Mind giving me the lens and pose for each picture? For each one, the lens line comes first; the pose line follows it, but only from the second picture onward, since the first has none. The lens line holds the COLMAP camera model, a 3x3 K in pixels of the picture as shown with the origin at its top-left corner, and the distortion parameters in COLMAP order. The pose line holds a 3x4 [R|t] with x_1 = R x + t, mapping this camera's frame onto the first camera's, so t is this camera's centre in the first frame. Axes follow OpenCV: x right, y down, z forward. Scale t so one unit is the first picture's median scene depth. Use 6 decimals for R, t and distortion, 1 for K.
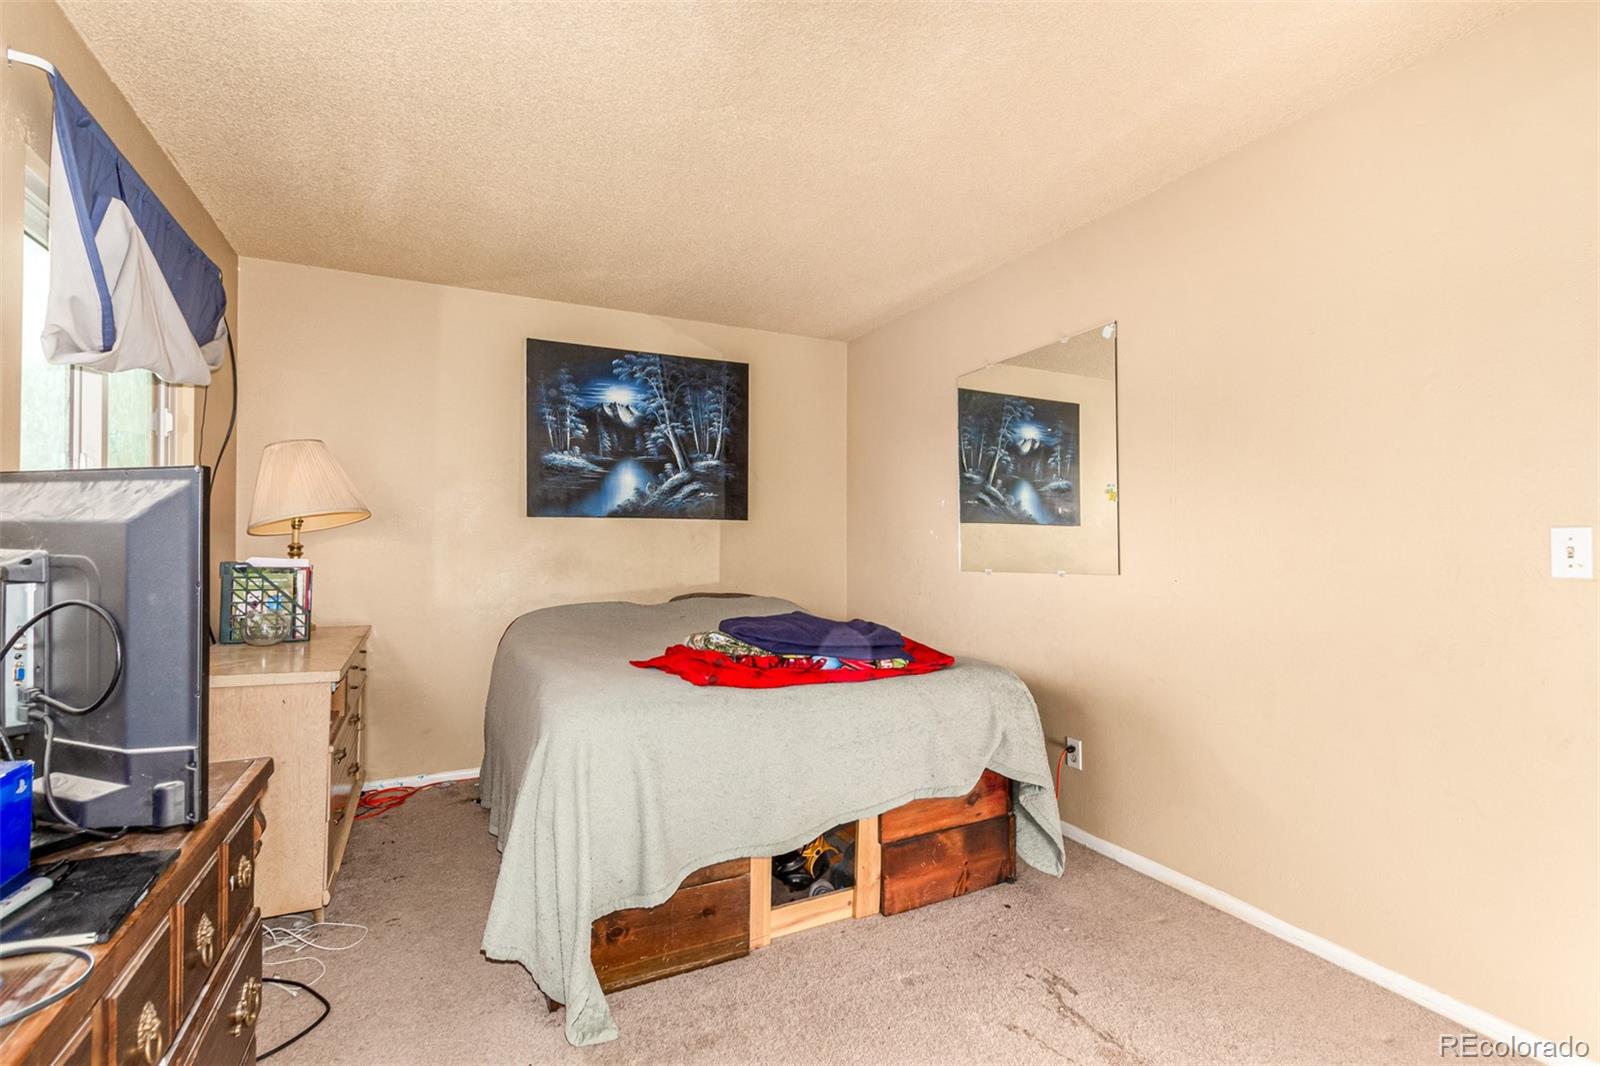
lens RADIAL K [[731.6, 0, 790.7], [0, 731.6, 530.2], [0, 0, 1]] dist [-0.005925, -0.000104]
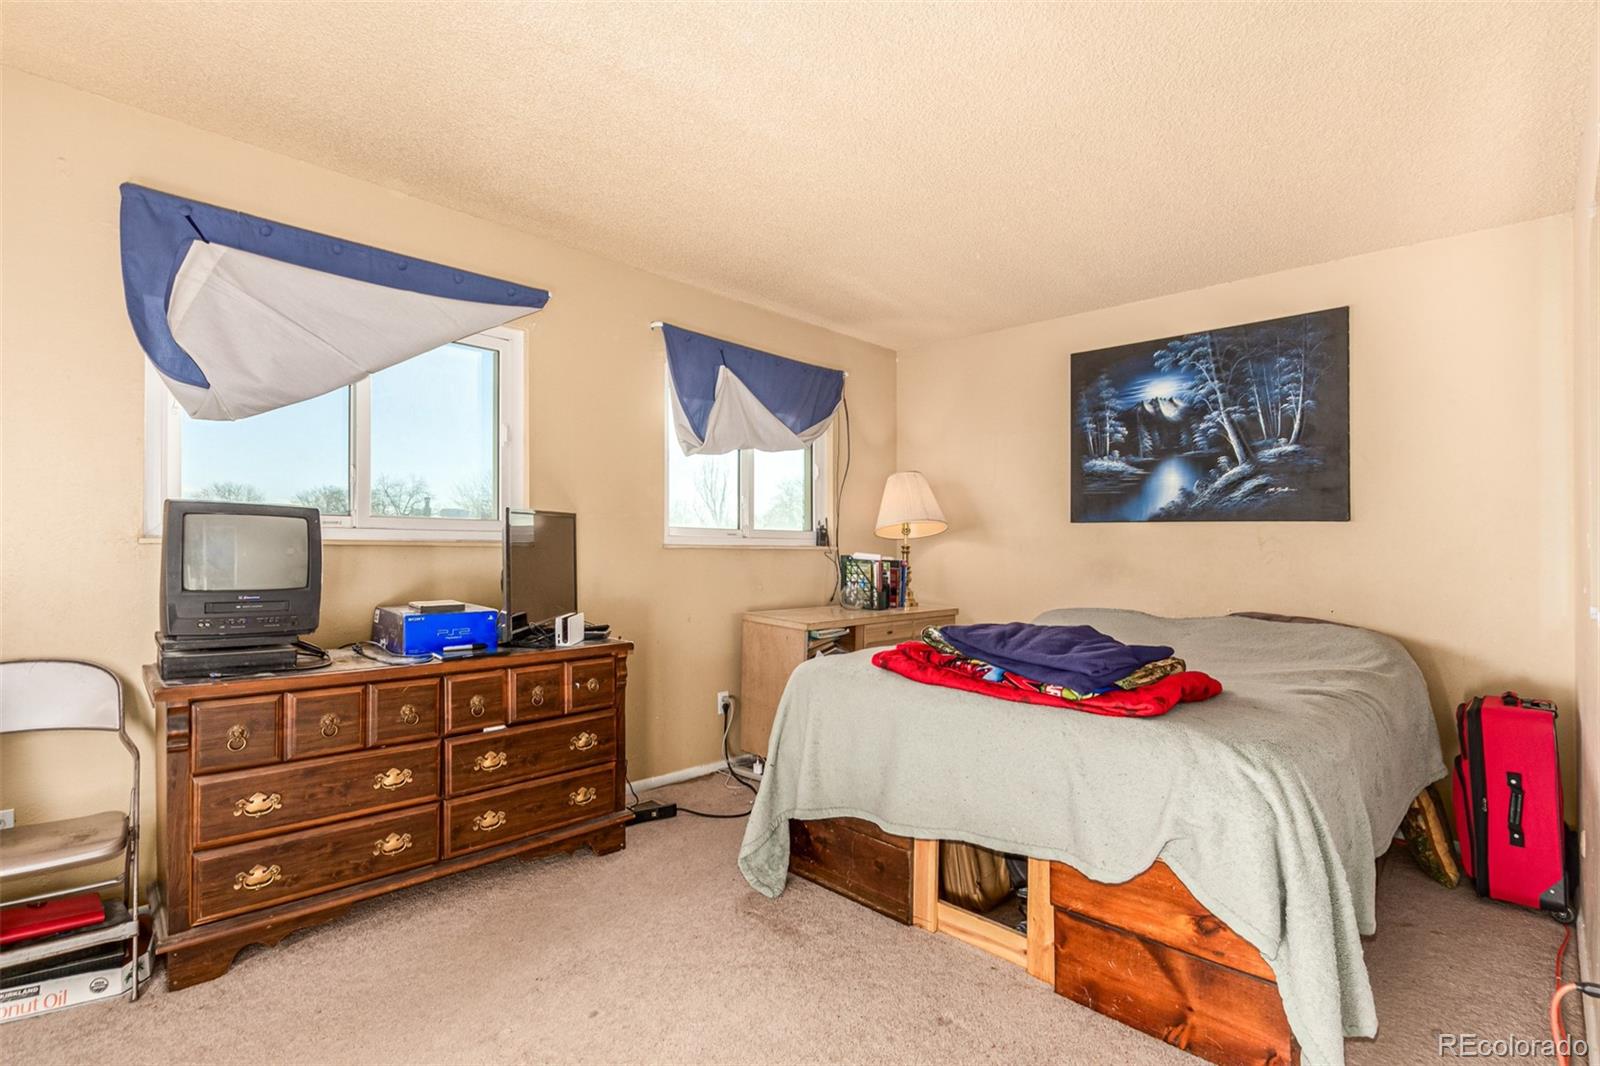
lens RADIAL K [[731.6, 0, 791.1], [0, 731.6, 540.6], [0, 0, 1]] dist [-0.005925, -0.000104]
pose [[0.318573, 0.002852, -0.947894, 0.487301], [-0.002822, 0.999994, 0.002060, 0.006140], [0.947894, 0.002018, 0.318579, 0.262820]]
